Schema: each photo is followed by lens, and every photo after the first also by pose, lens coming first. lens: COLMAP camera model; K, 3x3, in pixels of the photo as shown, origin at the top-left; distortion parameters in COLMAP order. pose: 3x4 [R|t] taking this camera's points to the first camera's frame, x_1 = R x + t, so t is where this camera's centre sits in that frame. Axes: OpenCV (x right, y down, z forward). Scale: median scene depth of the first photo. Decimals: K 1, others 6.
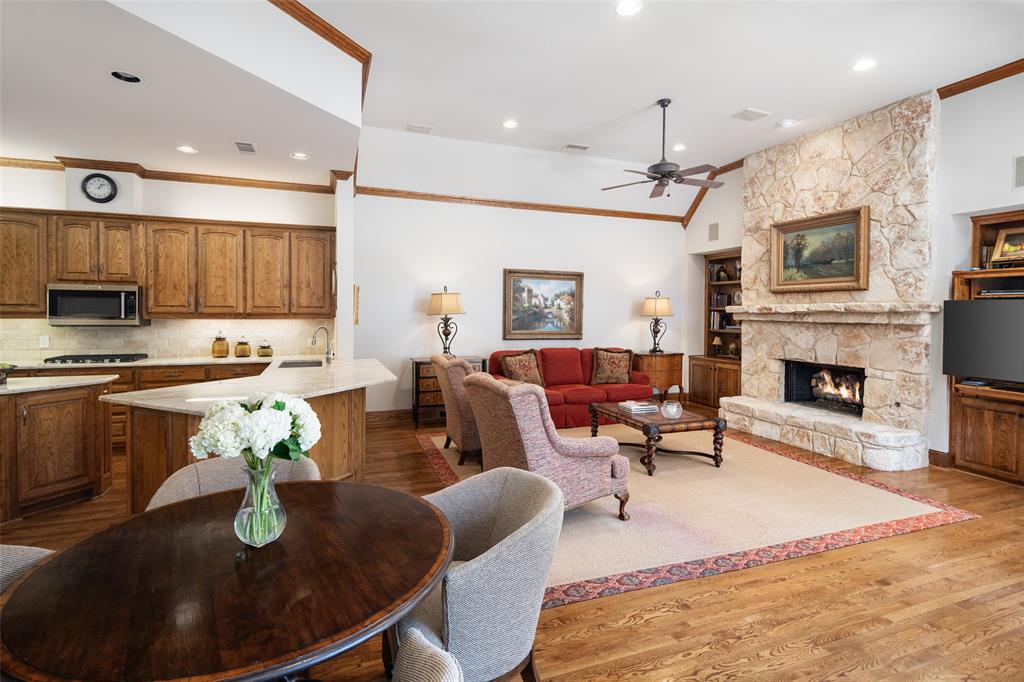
lens RADIAL K [[498.7, 0, 515.7], [0, 498.7, 317.5], [0, 0, 1]] dist [0.004540, -0.006081]
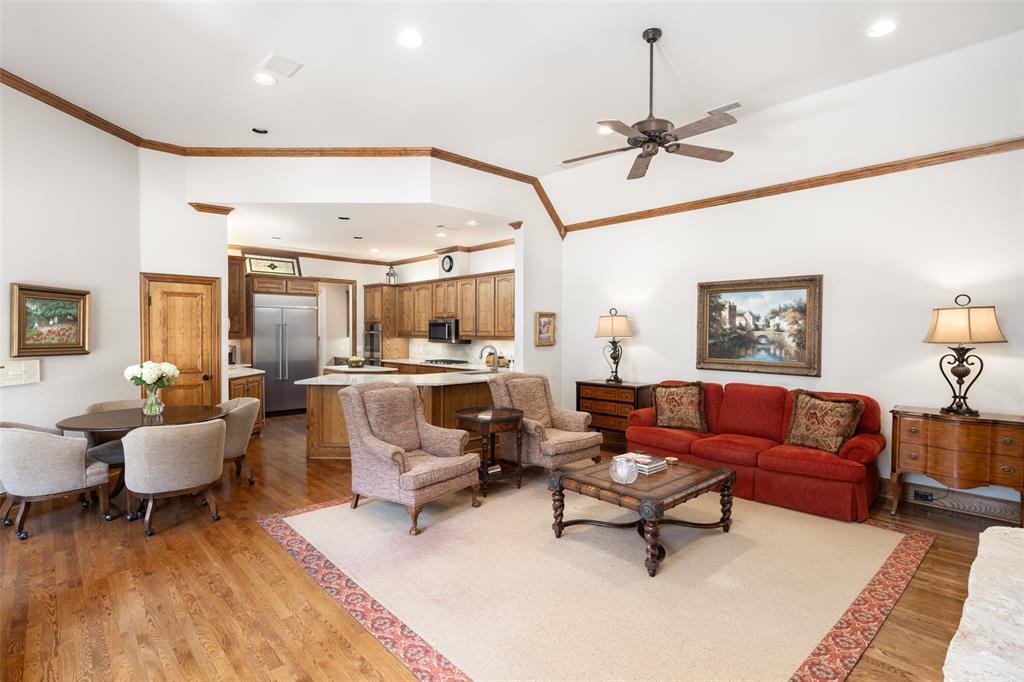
lens RADIAL K [[498.7, 0, 508.5], [0, 498.7, 344.0], [0, 0, 1]] dist [0.004540, -0.006081]
pose [[0.376777, 0.014919, -0.926184, 0.808608], [-0.013079, 0.999856, 0.010785, -0.001730], [0.926212, 0.008050, 0.376918, 0.511634]]
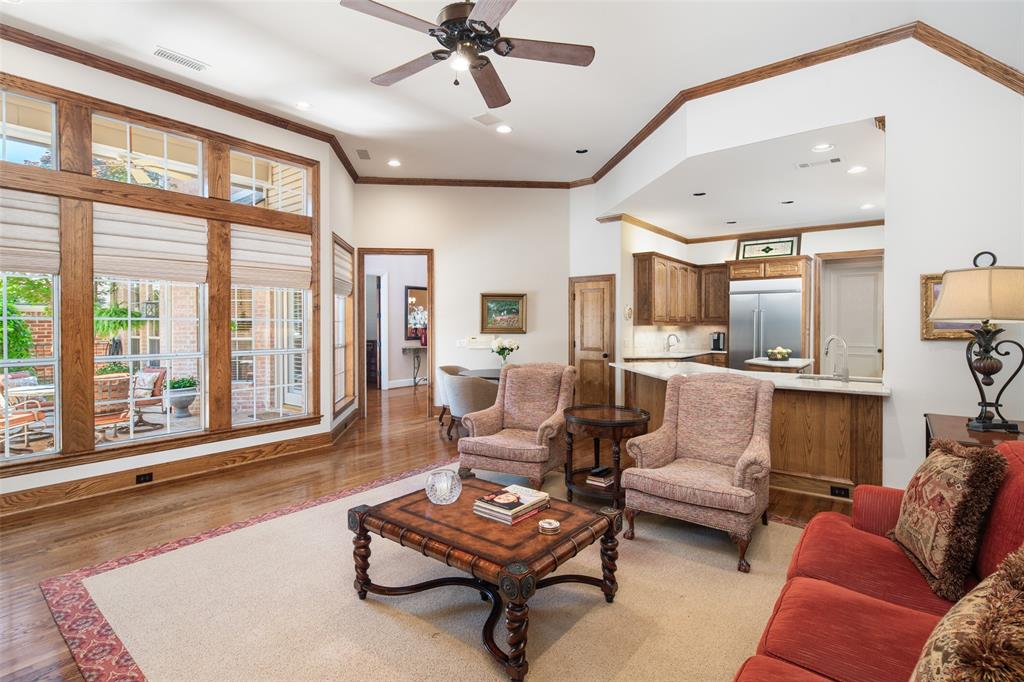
lens RADIAL K [[498.7, 0, 503.6], [0, 498.7, 333.2], [0, 0, 1]] dist [0.004540, -0.006081]
pose [[-0.861194, 0.004022, -0.508261, 0.480059], [-0.011978, 0.999530, 0.028205, -0.004047], [0.508136, 0.030378, -0.860741, 1.343009]]
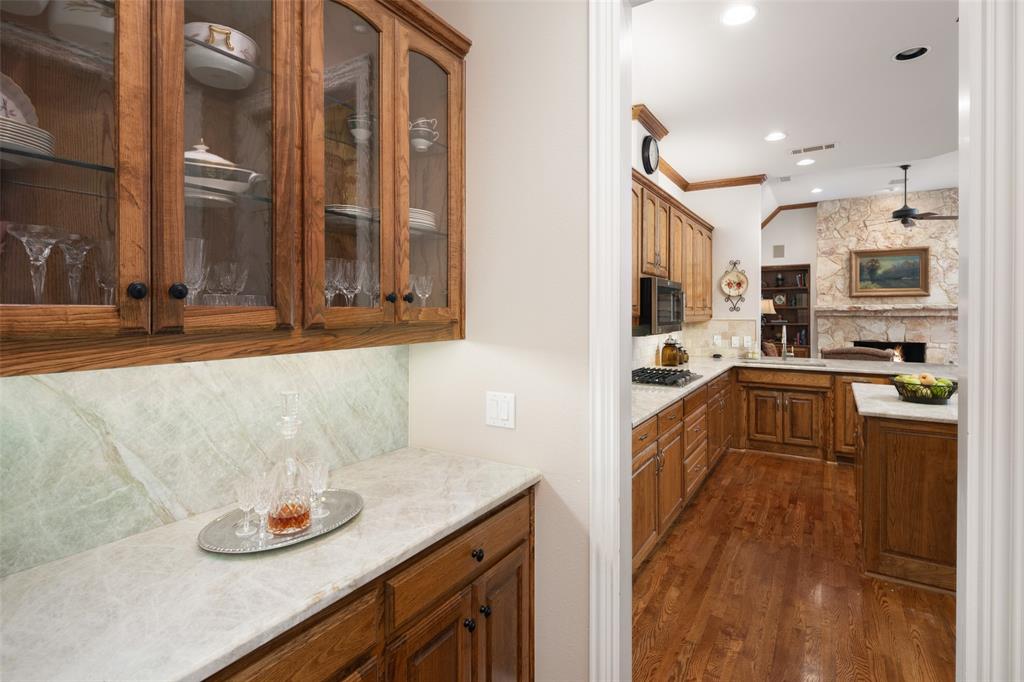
lens RADIAL K [[498.7, 0, 523.3], [0, 498.7, 316.6], [0, 0, 1]] dist [0.004540, -0.006081]
pose [[0.795402, -0.017361, 0.605834, -1.375400], [0.016555, 0.999839, 0.006916, -0.020285], [-0.605856, 0.004528, 0.795561, 0.481398]]
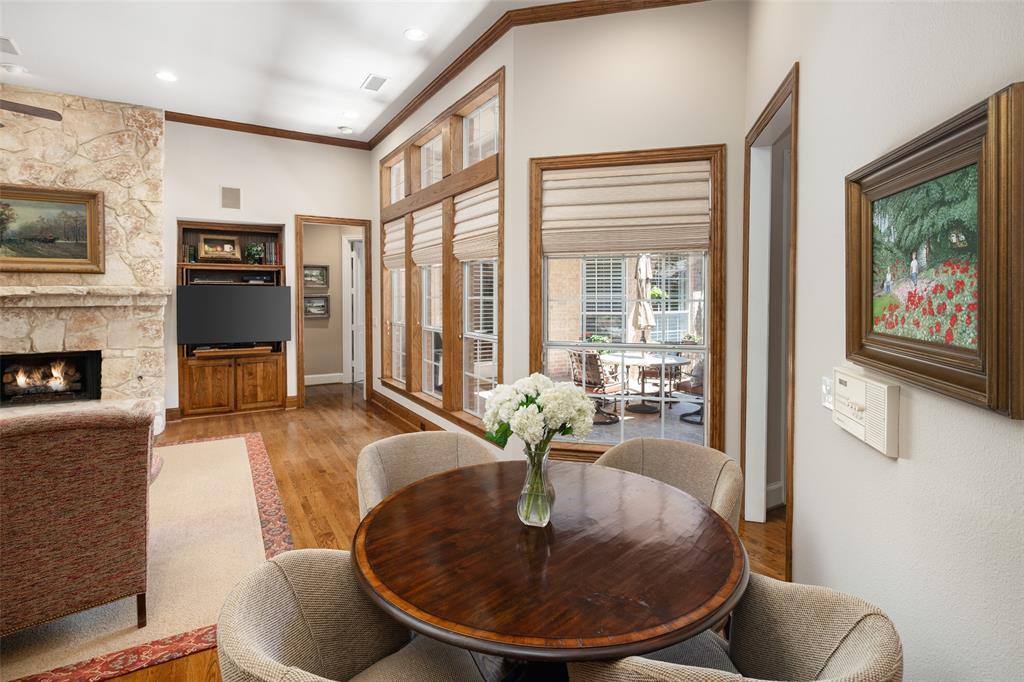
lens RADIAL K [[498.7, 0, 501.7], [0, 498.7, 301.6], [0, 0, 1]] dist [0.004540, -0.006081]
pose [[-0.163729, -0.019282, 0.986317, -0.435179], [0.012668, 0.999685, 0.021646, -0.009282], [-0.986424, 0.016039, -0.163433, 0.352899]]
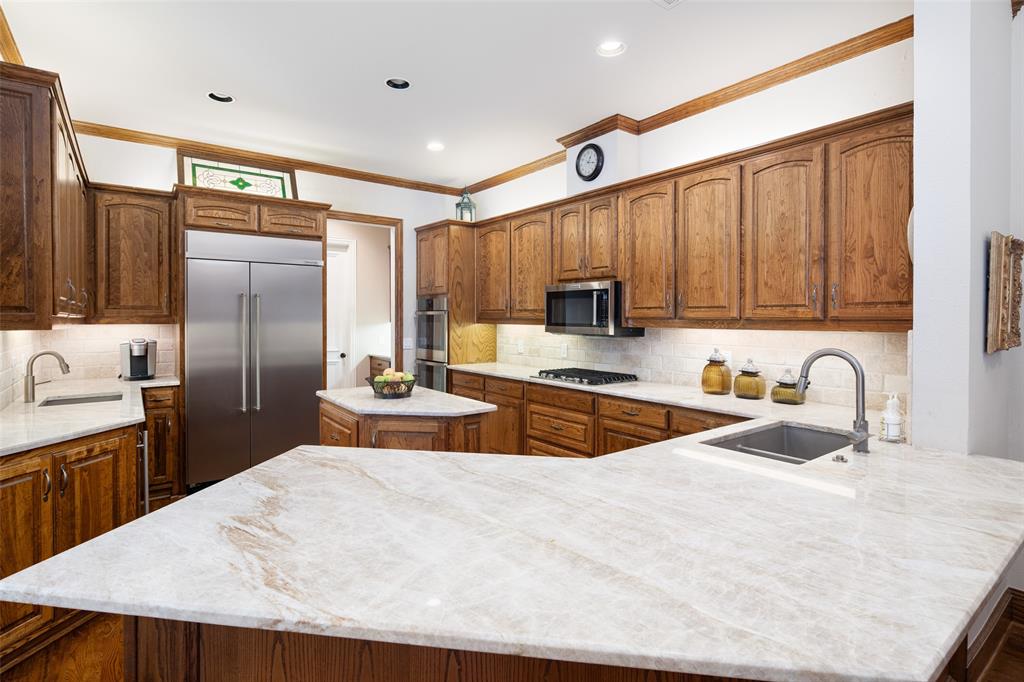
lens RADIAL K [[498.7, 0, 504.5], [0, 498.7, 325.3], [0, 0, 1]] dist [0.004540, -0.006081]
pose [[0.263533, 0.009532, -0.964603, -0.088450], [-0.012312, 0.999903, 0.006517, -0.001605], [0.964572, 0.010159, 0.263625, 0.620039]]
